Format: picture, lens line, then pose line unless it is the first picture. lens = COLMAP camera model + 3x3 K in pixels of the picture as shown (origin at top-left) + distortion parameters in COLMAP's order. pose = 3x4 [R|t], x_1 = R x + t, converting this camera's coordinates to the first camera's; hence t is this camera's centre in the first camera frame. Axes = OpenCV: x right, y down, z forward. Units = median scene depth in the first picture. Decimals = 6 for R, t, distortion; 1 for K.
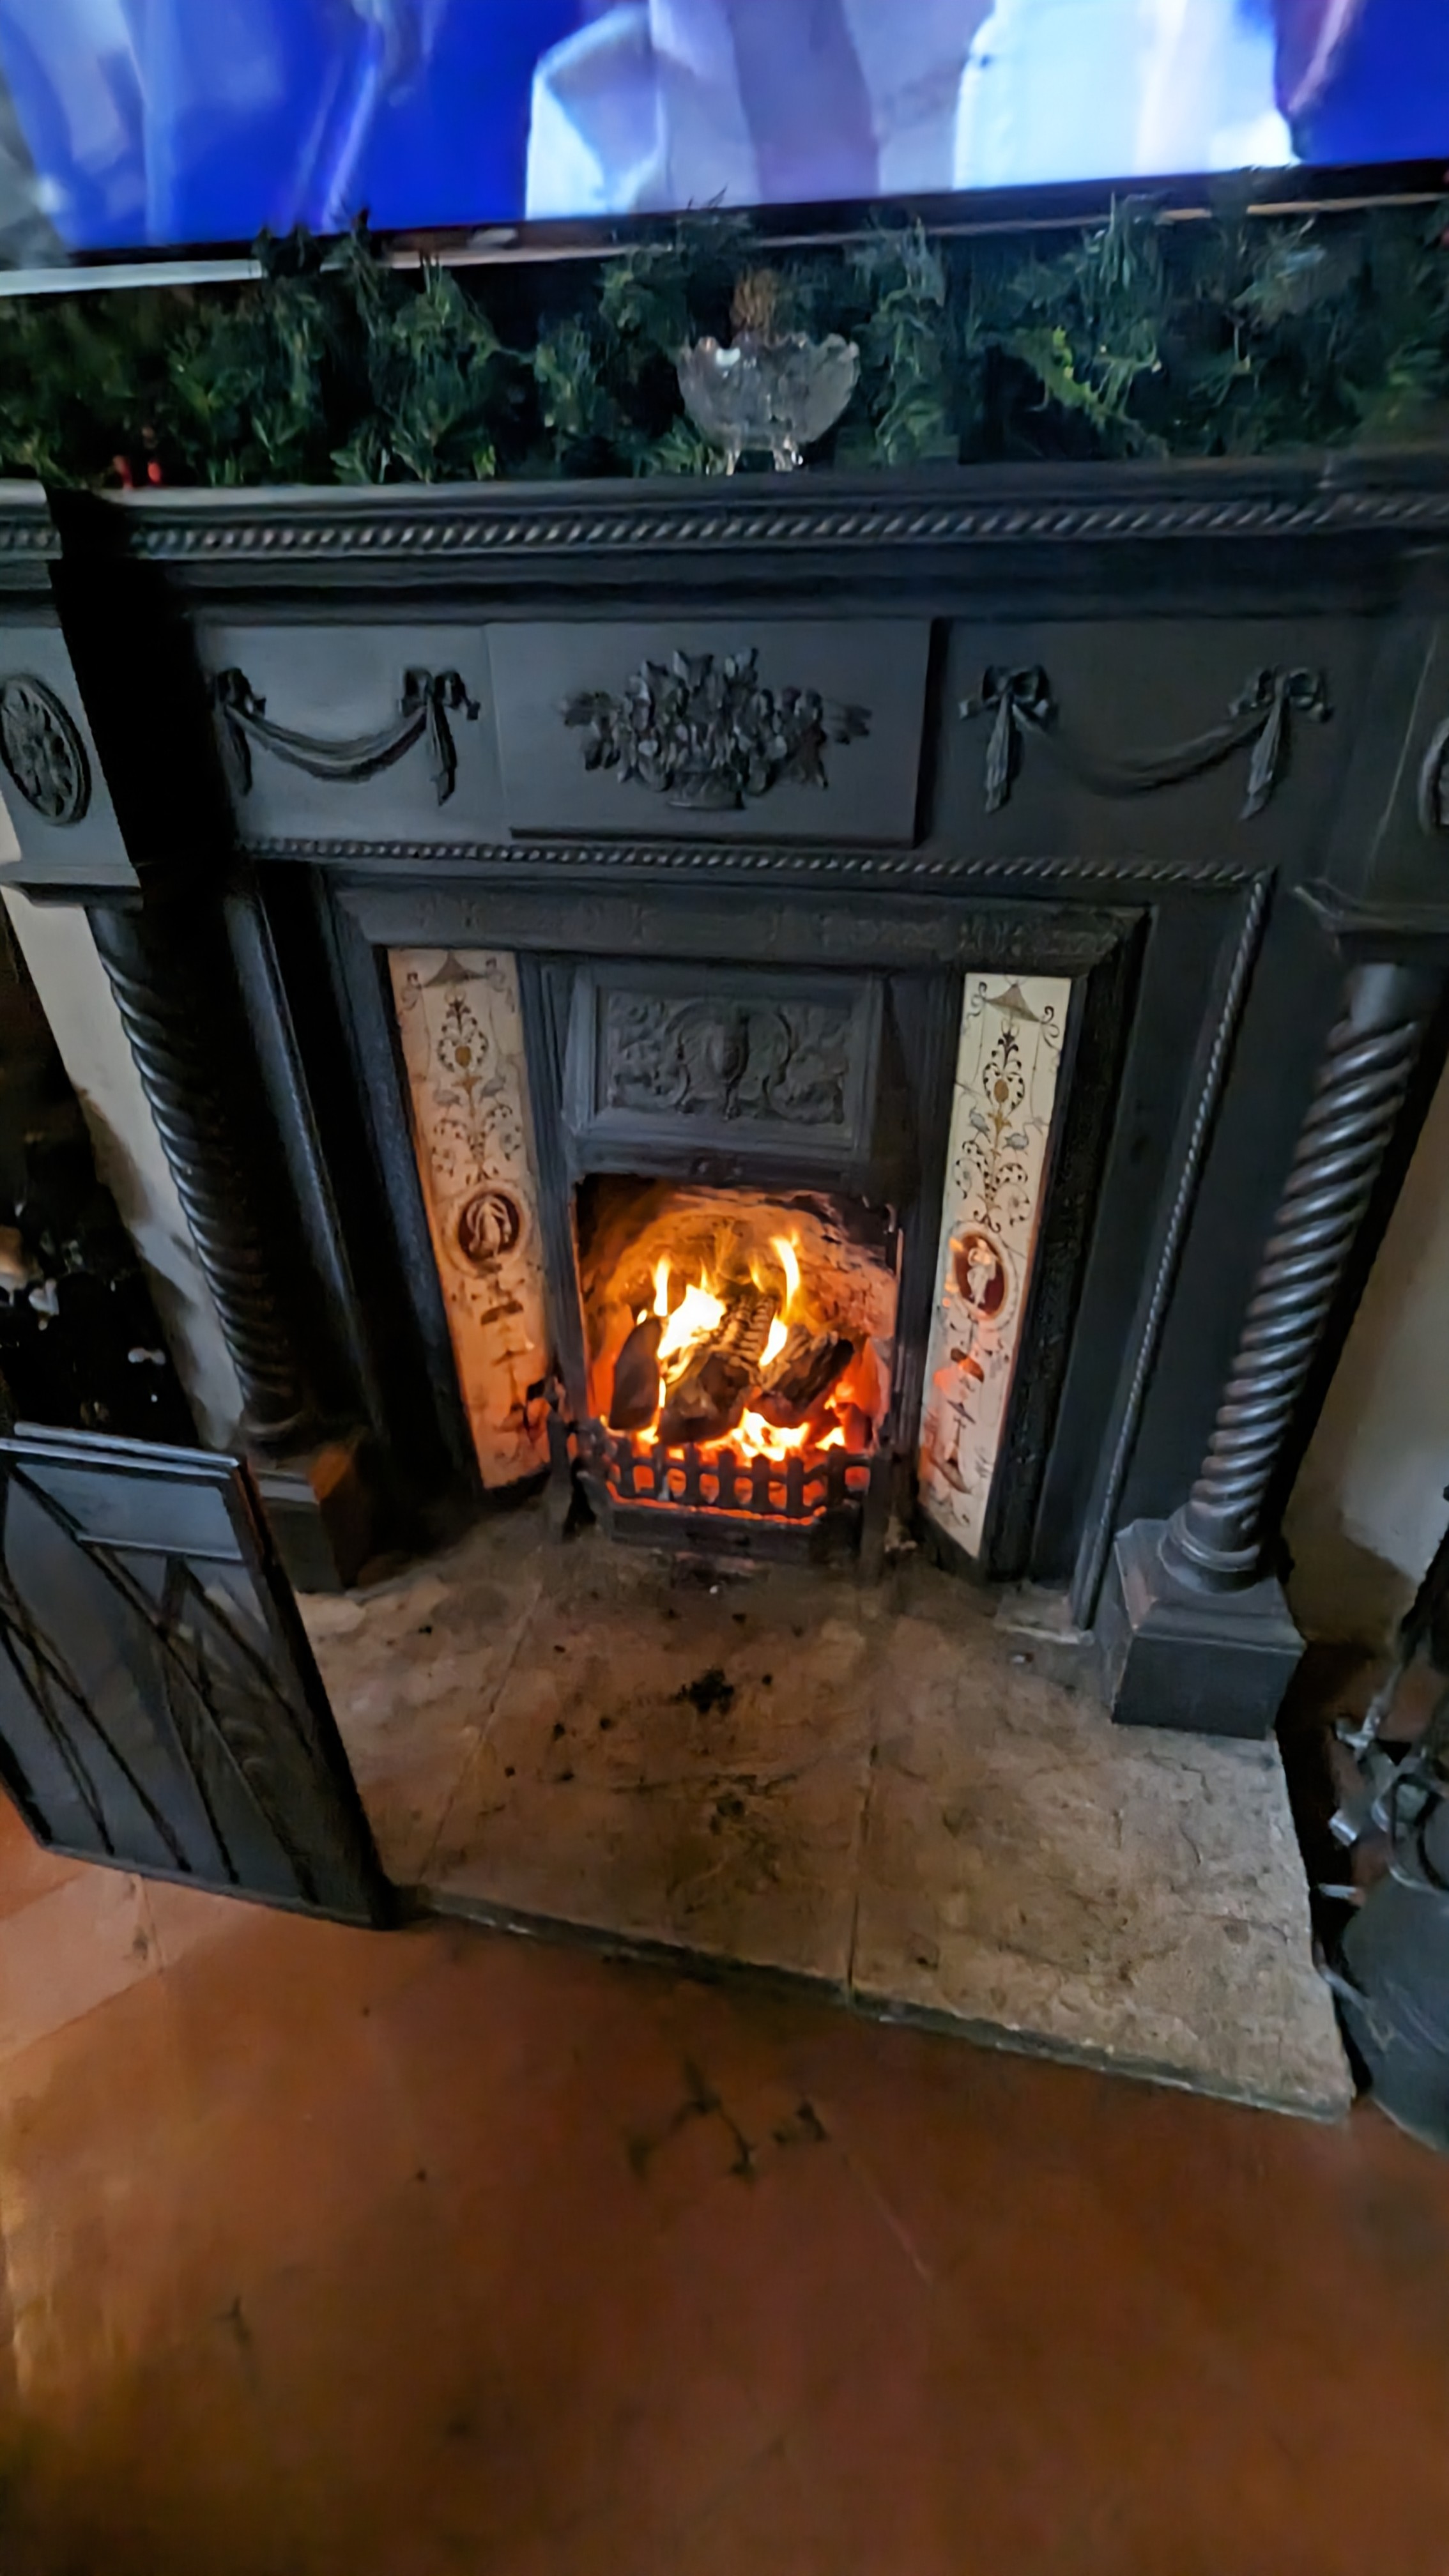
lens RADIAL K [[1073.9, 0, 724.5], [0, 1073.9, 1288.0], [0, 0, 1]] dist [-0.001449, -0.000053]
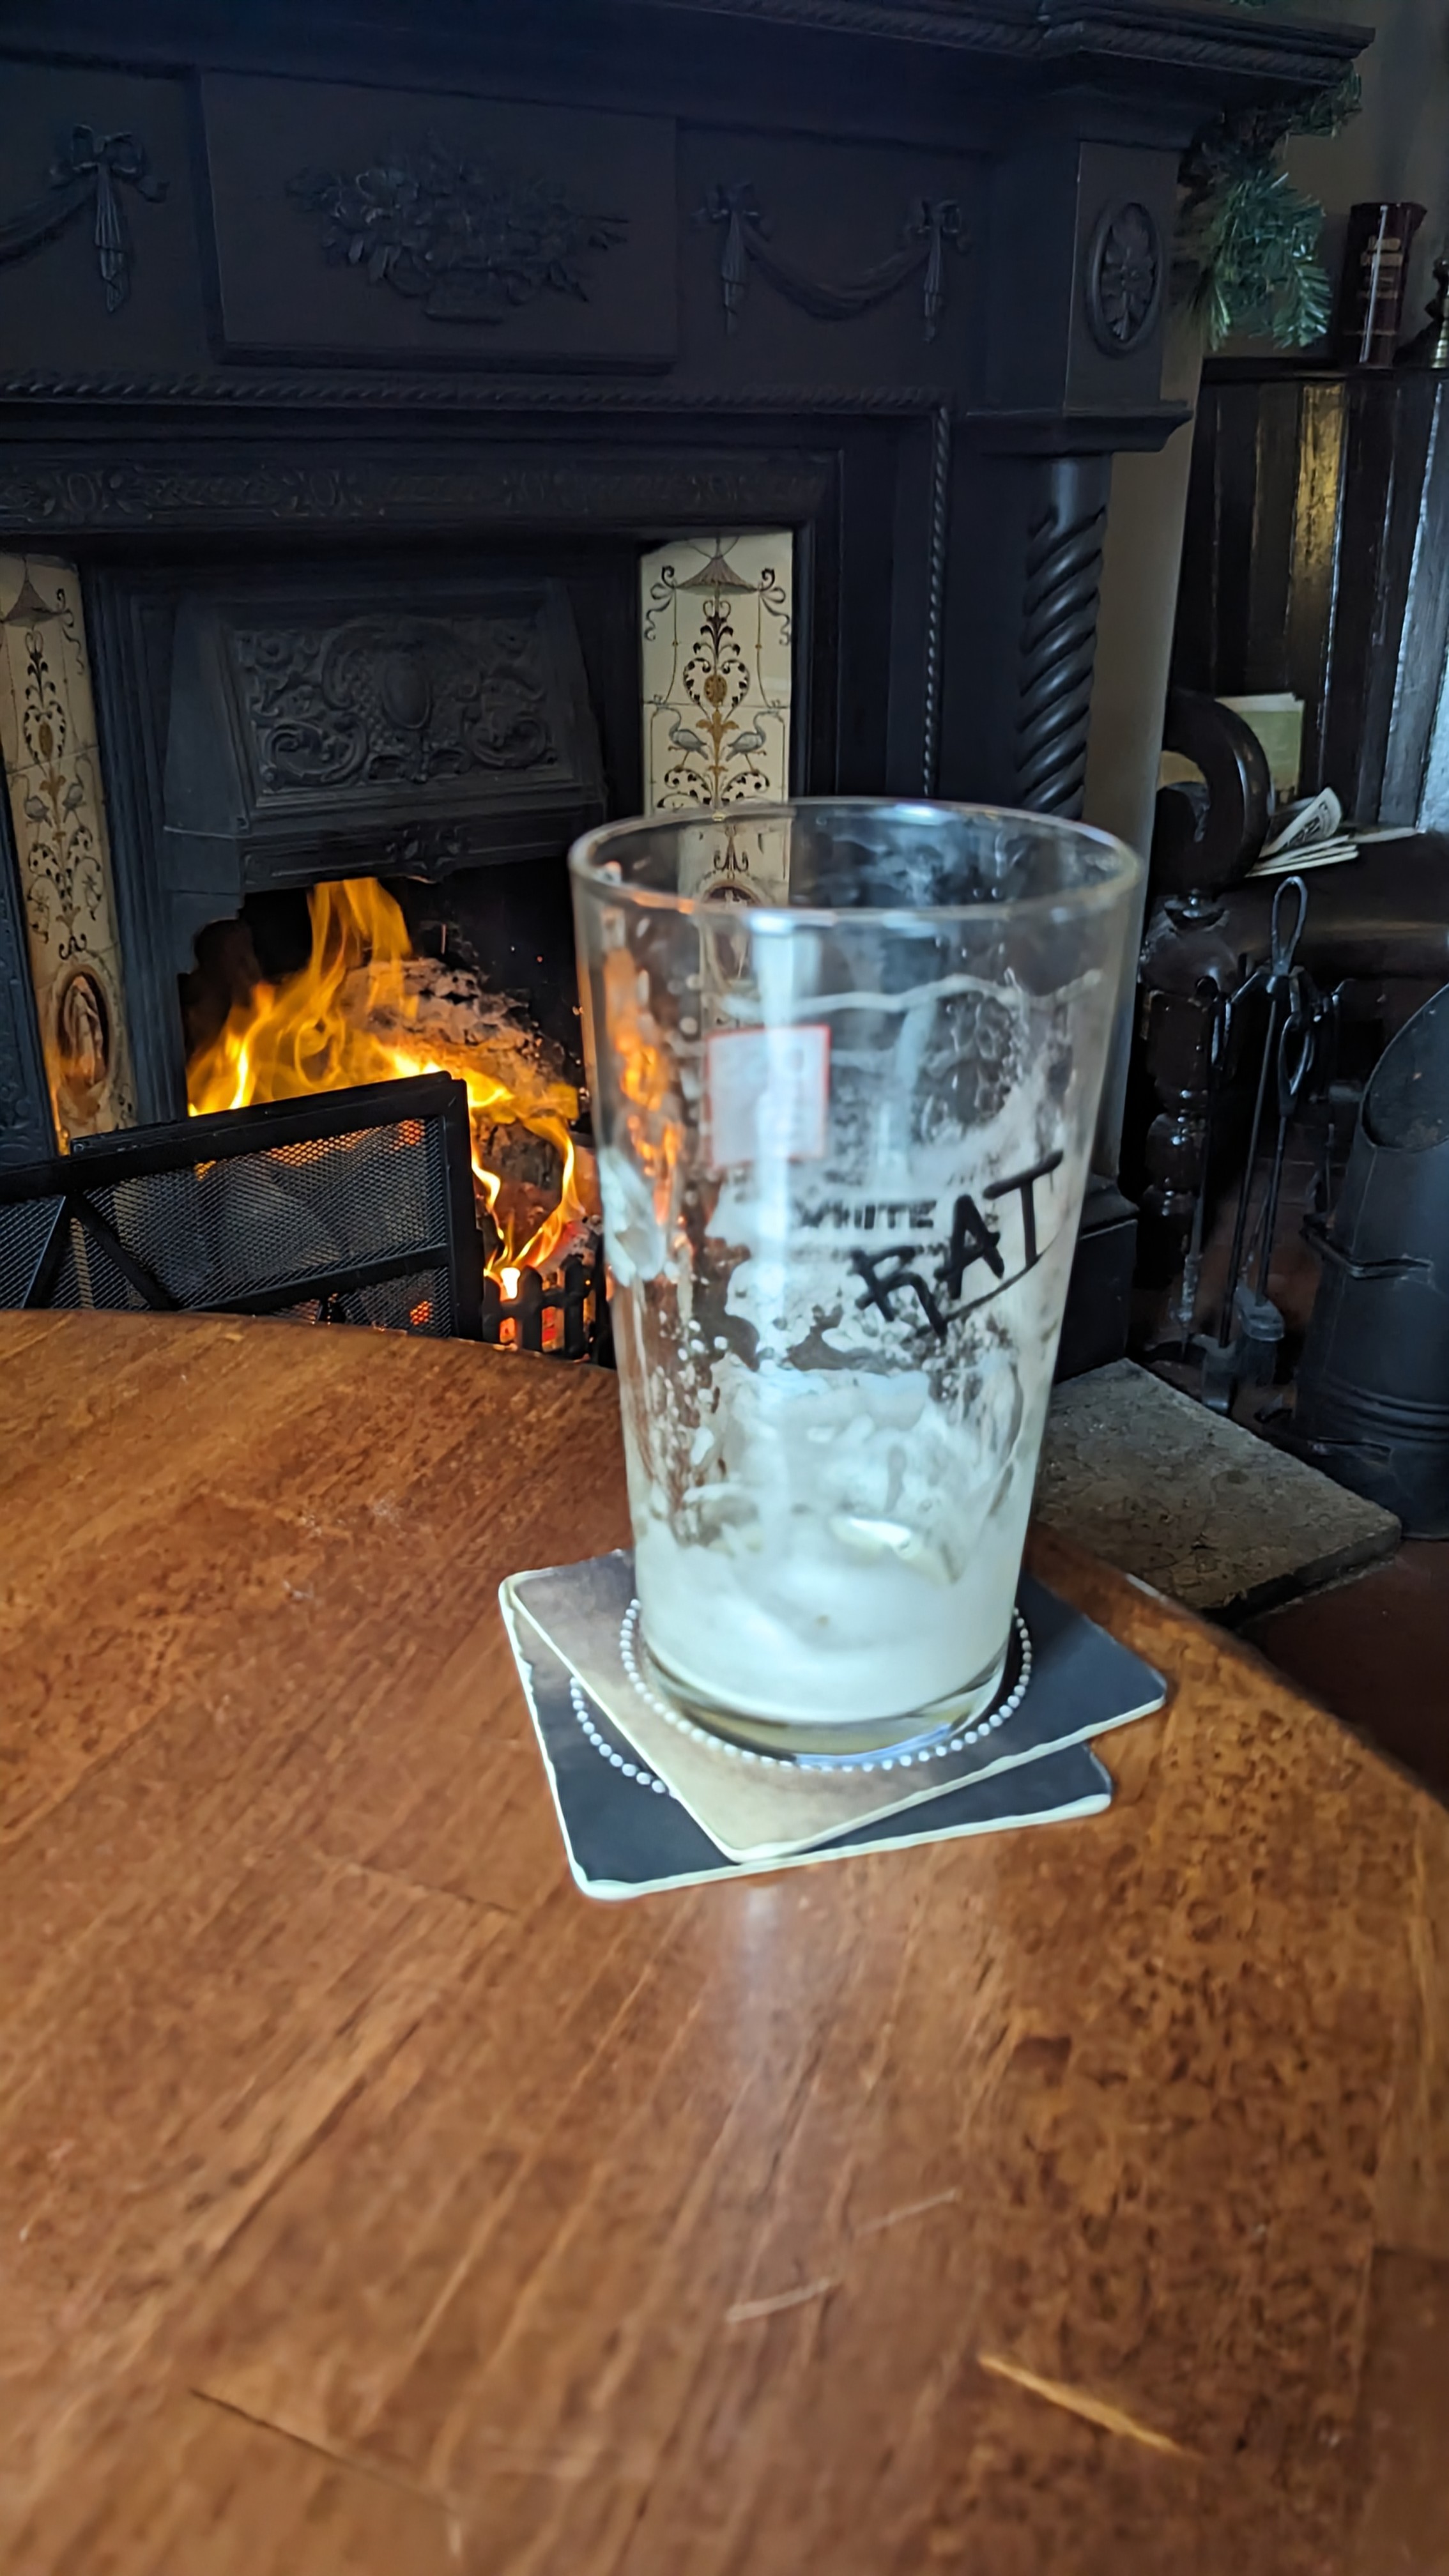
lens RADIAL K [[1875.0, 0, 724.5], [0, 1875.0, 1288.0], [0, 0, 1]] dist [0.004863, 0.003312]
pose [[0.702563, -0.283000, 0.652929, -0.822551], [0.373472, 0.927642, 0.000207, 0.255276], [-0.605742, 0.243705, 0.757419, -0.033289]]
